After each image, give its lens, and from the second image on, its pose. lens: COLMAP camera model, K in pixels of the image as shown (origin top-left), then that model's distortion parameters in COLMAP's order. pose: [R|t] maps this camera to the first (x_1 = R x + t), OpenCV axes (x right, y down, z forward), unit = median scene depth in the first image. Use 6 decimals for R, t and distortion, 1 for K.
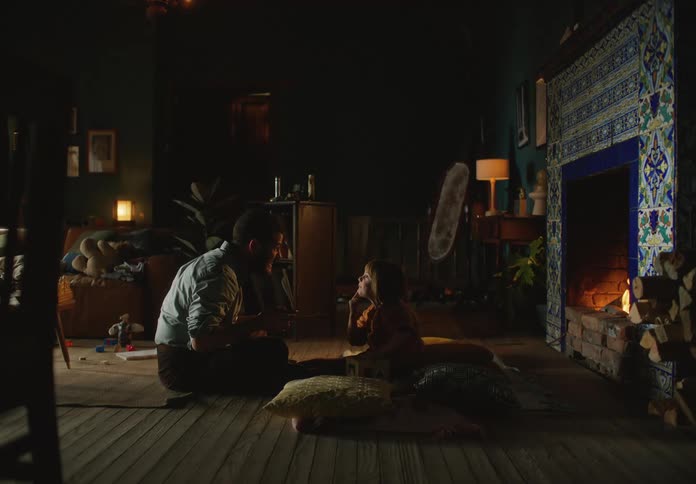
lens RADIAL K [[692.0, 0, 348.0], [0, 692.0, 242.0], [0, 0, 1]] dist [-0.089276, 0.038577]
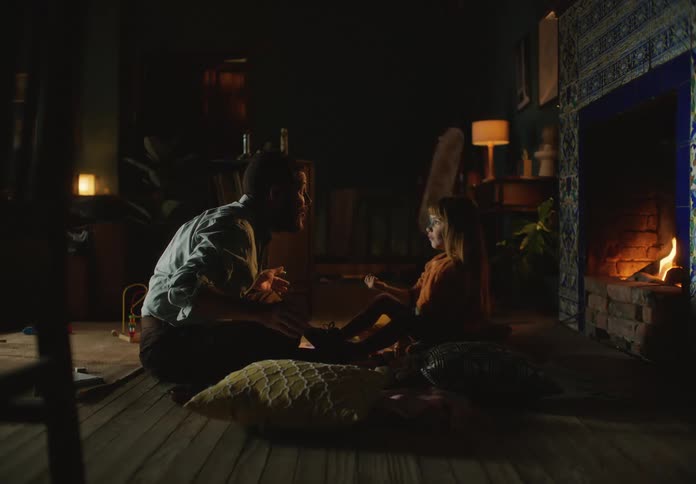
lens RADIAL K [[692.0, 0, 348.0], [0, 692.0, 242.0], [0, 0, 1]] dist [-0.089276, 0.038577]
pose [[0.999842, -0.005151, 0.017013, 0.012043], [0.004920, 0.999895, 0.013599, 0.036708], [-0.017082, -0.013513, 0.999763, 0.154511]]
